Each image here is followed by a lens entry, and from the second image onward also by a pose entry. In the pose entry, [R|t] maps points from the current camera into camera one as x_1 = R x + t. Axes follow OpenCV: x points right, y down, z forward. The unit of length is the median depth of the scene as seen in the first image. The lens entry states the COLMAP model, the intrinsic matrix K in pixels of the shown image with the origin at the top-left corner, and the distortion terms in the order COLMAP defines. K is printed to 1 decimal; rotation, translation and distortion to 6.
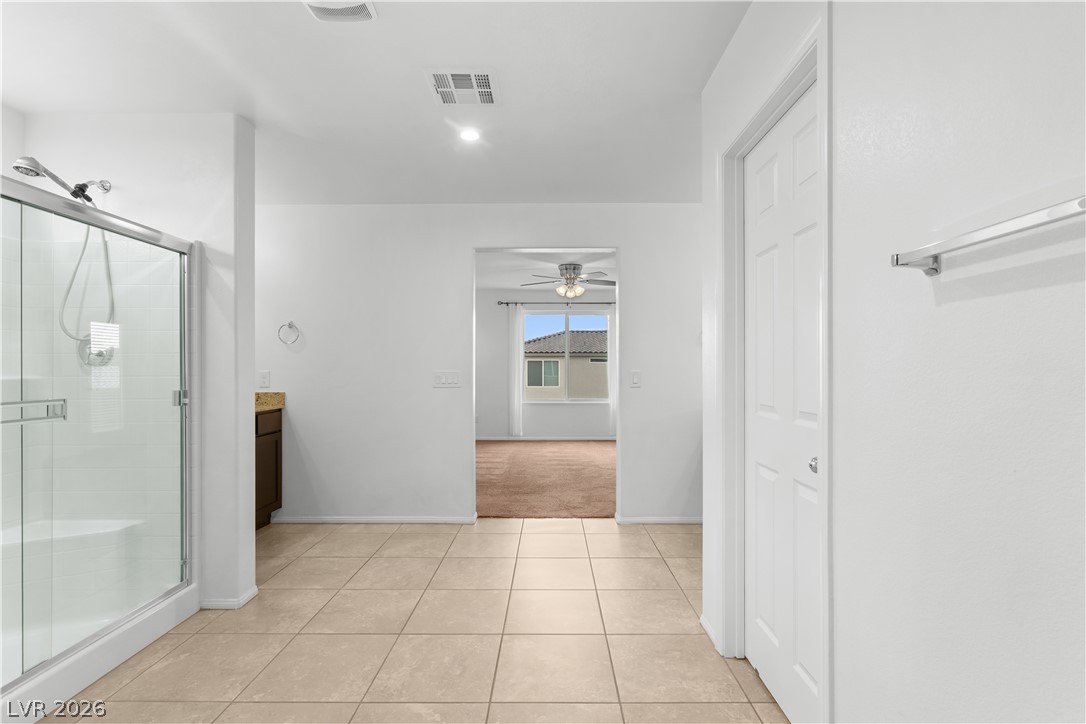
lens RADIAL K [[497.3, 0, 542.4], [0, 497.3, 367.6], [0, 0, 1]] dist [-0.004099, 0.001177]
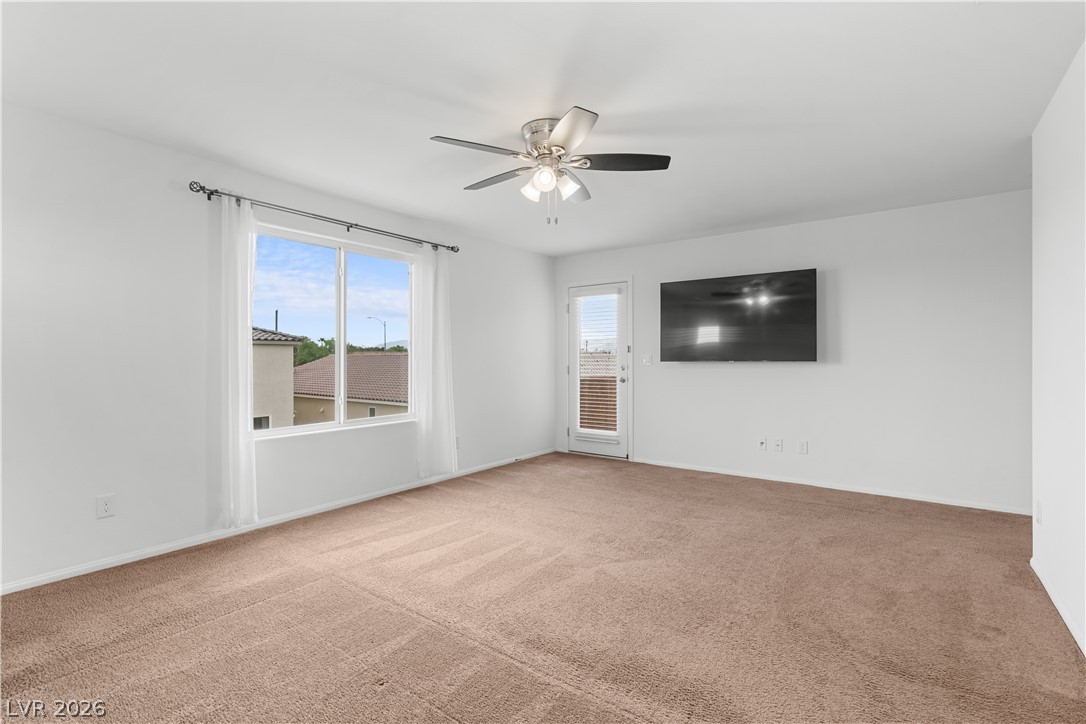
lens RADIAL K [[496.4, 0, 544.6], [0, 496.4, 358.1], [0, 0, 1]] dist [-0.003769, 0.000743]
pose [[0.582142, 0.000195, 0.813087, -0.241201], [0.001418, 0.999998, -0.001255, 0.002539], [-0.813086, 0.001883, 0.582141, 0.587286]]
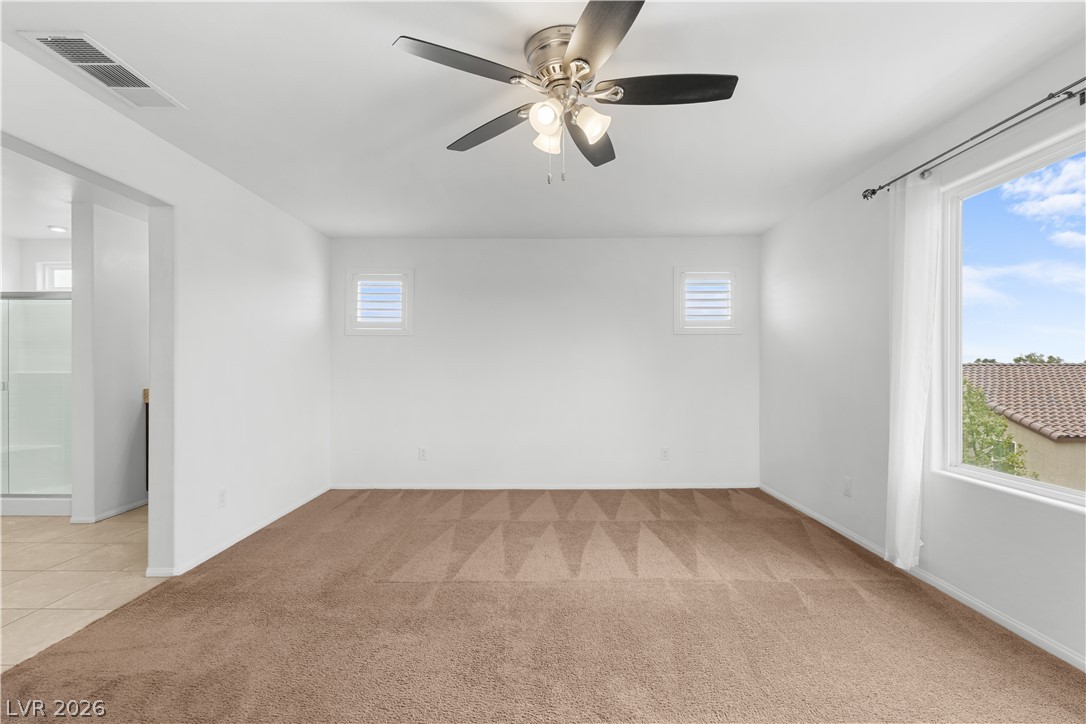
lens RADIAL K [[497.3, 0, 542.4], [0, 497.3, 367.6], [0, 0, 1]] dist [-0.004099, 0.001177]
pose [[0.008812, 0.000329, -0.999961, 0.296046], [0.002610, 0.999997, 0.000352, 0.001438], [0.999958, -0.002613, 0.008811, 0.775792]]
